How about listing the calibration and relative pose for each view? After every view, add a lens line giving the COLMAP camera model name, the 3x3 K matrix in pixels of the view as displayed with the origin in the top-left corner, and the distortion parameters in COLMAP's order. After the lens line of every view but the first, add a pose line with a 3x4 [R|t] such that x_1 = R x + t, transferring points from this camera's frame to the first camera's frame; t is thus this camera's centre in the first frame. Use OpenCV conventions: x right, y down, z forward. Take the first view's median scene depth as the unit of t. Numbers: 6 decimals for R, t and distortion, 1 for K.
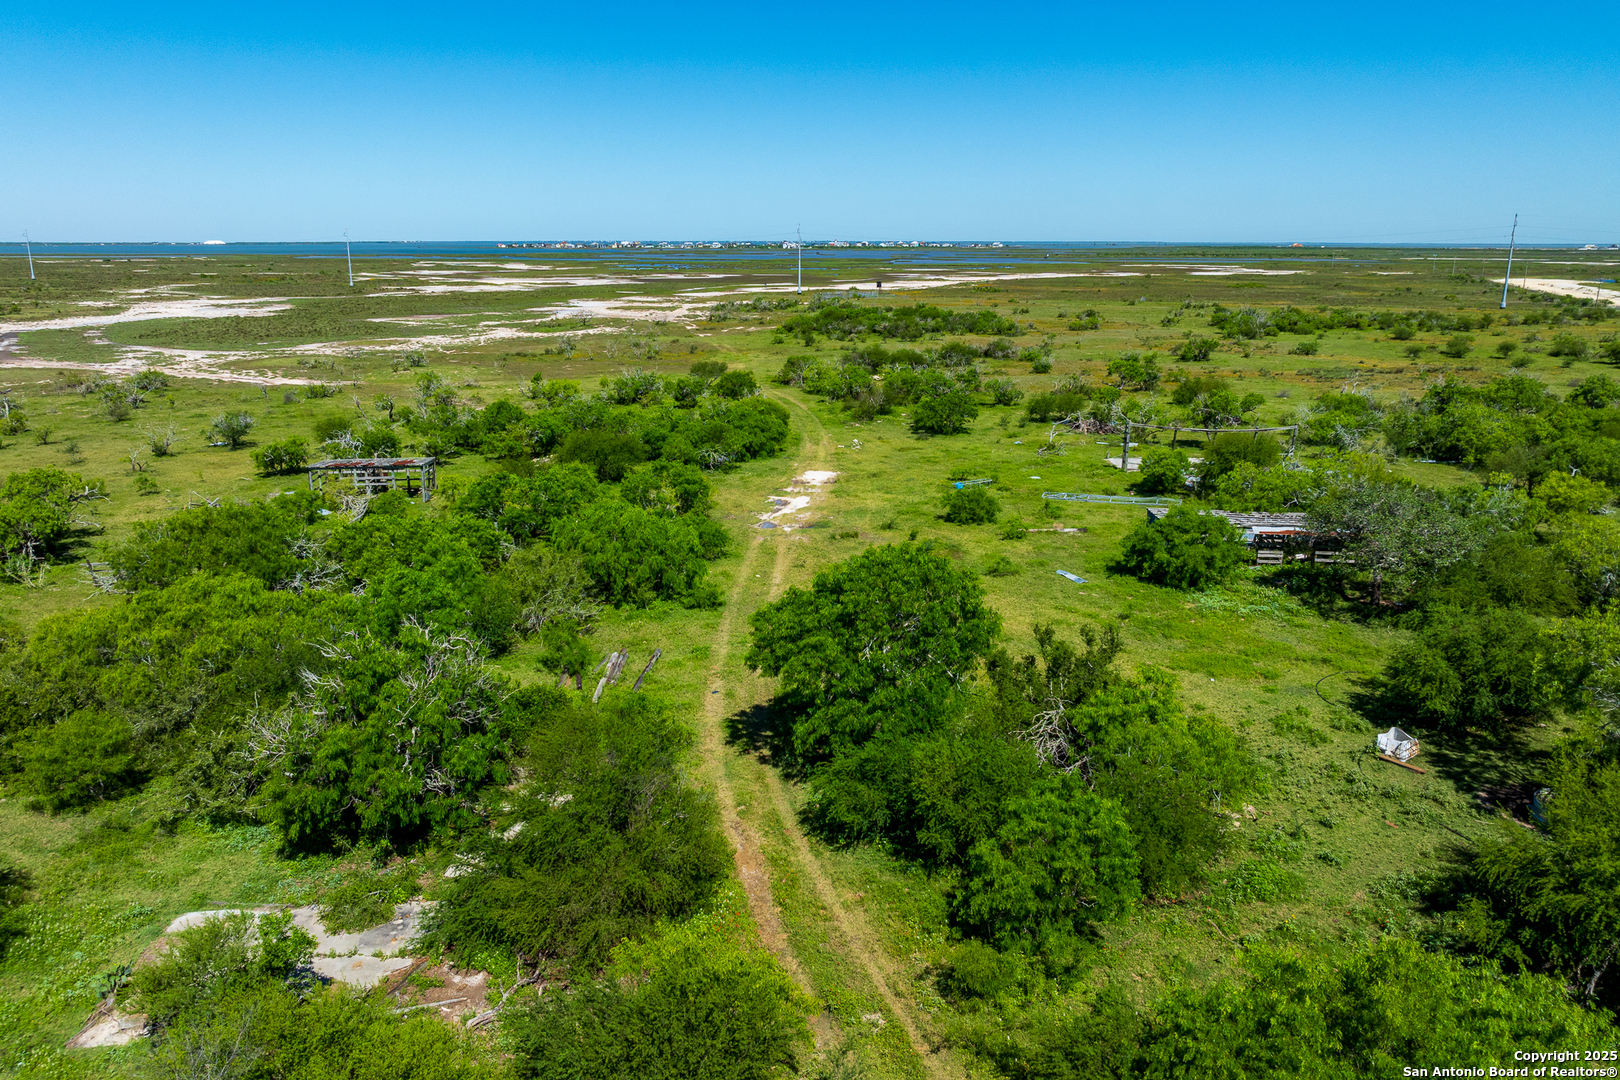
lens RADIAL K [[1196.2, 0, 810.0], [0, 1196.2, 540.0], [0, 0, 1]] dist [-0.011289, -0.005953]
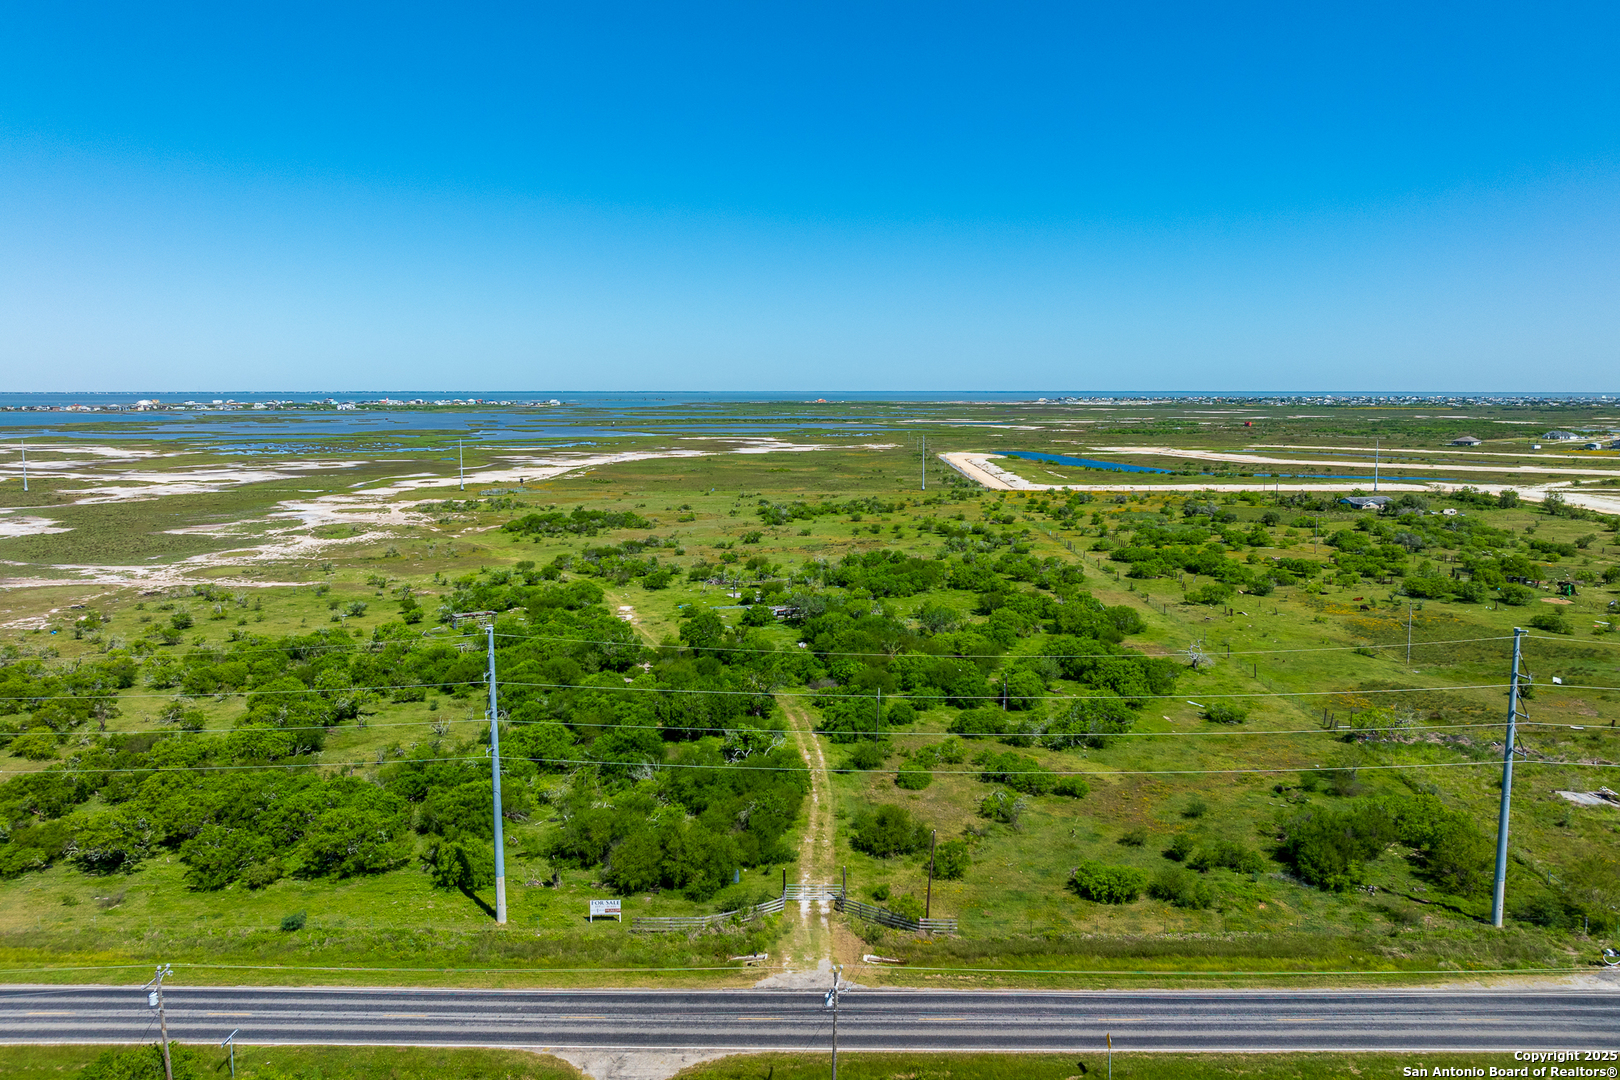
lens RADIAL K [[1196.2, 0, 810.0], [0, 1196.2, 540.0], [0, 0, 1]] dist [-0.011289, -0.005953]
pose [[0.933850, -0.053916, 0.353577, -0.320775], [0.096254, 0.989986, -0.103260, 0.066080], [-0.344469, 0.130463, 0.929689, -0.973534]]
